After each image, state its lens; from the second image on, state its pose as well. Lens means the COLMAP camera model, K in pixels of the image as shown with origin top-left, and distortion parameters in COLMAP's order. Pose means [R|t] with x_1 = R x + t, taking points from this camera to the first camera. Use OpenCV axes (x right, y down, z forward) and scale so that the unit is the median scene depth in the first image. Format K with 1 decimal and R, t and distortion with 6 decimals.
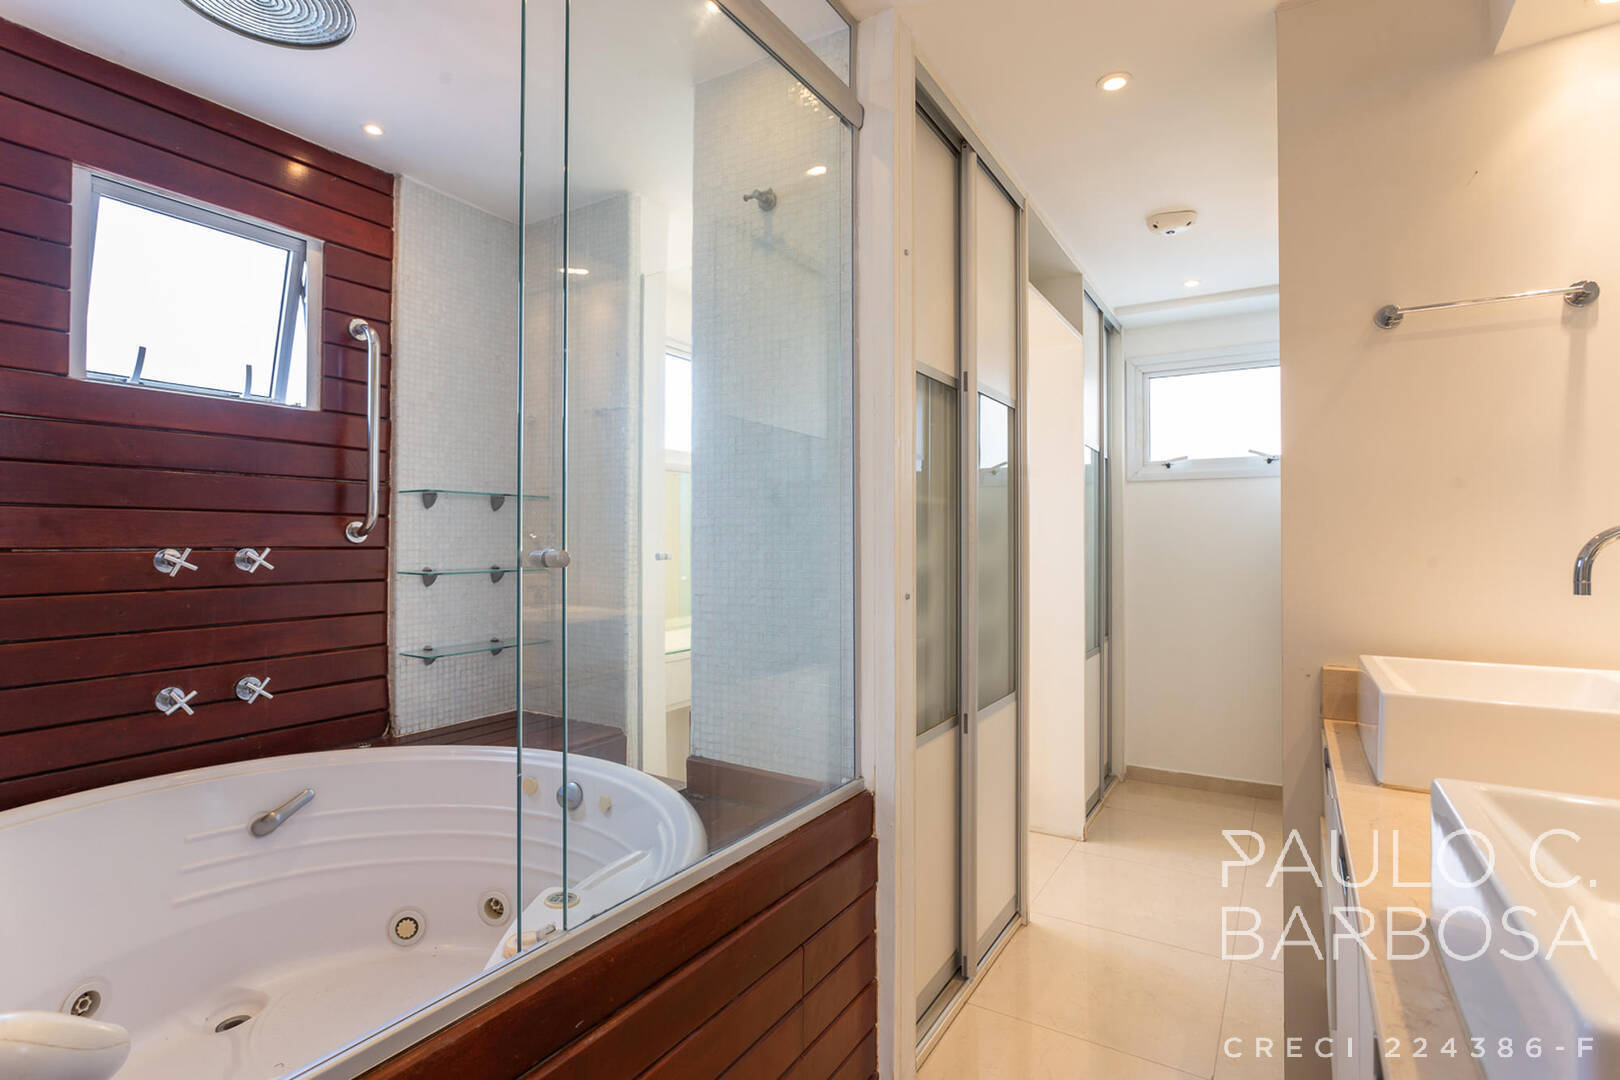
lens RADIAL K [[802.7, 0, 796.8], [0, 802.7, 534.6], [0, 0, 1]] dist [-0.006256, 0.004621]
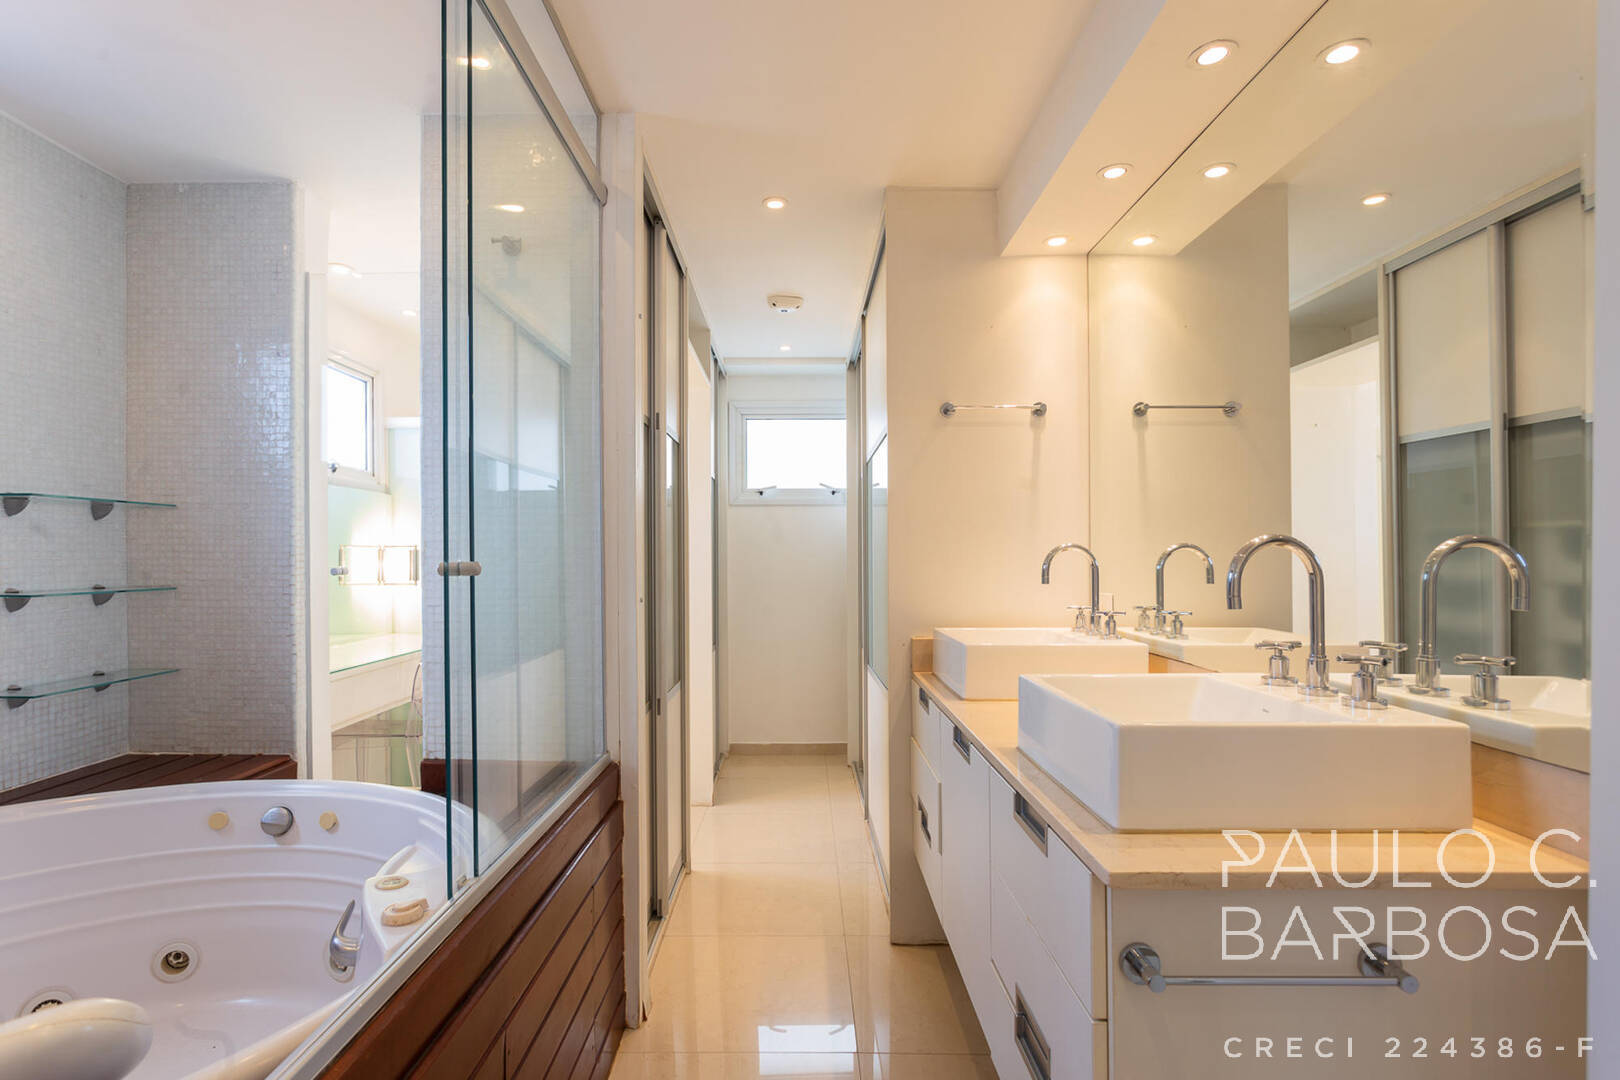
lens RADIAL K [[802.7, 0, 807.9], [0, 802.7, 560.6], [0, 0, 1]] dist [-0.006256, 0.004621]
pose [[0.847568, -0.005300, 0.530660, -0.200849], [-0.001755, 0.999917, 0.012790, 0.000872], [-0.530683, -0.011772, 0.847488, -0.111931]]
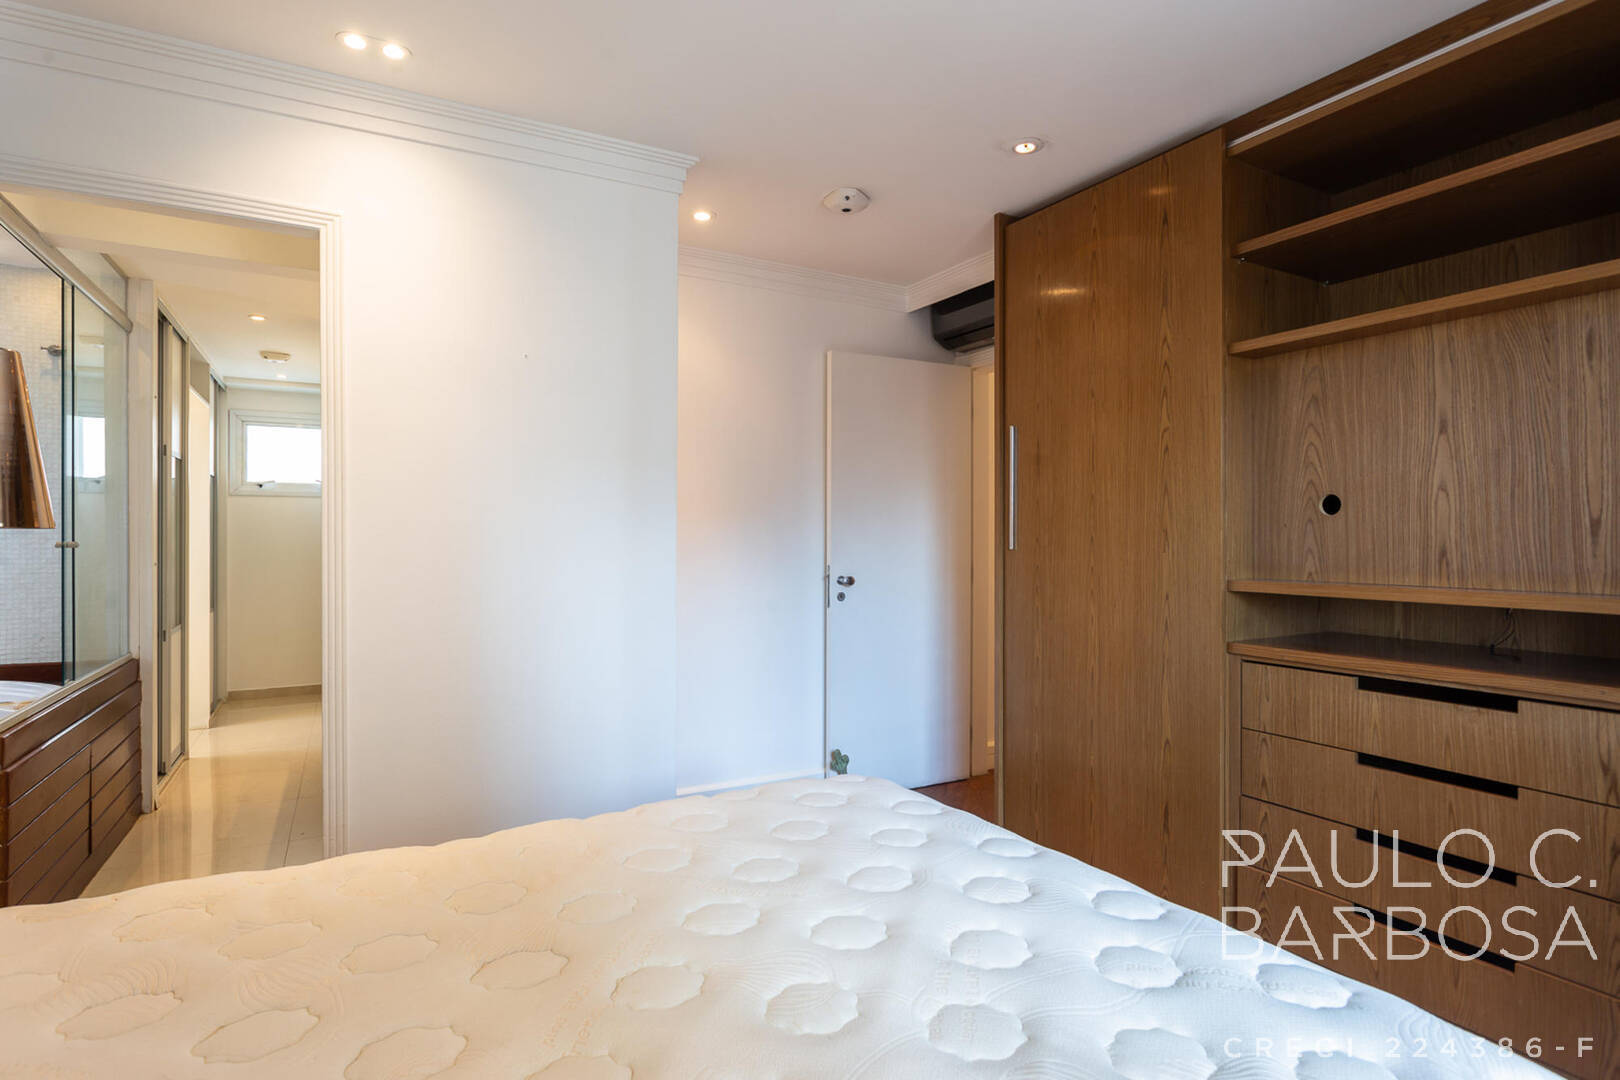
lens RADIAL K [[802.7, 0, 795.9], [0, 802.7, 533.8], [0, 0, 1]] dist [-0.006256, 0.004621]
pose [[0.484548, 0.003156, 0.874759, -0.590662], [-0.009332, 0.999955, 0.001562, -0.013580], [-0.874715, -0.008920, 0.484555, -0.979820]]
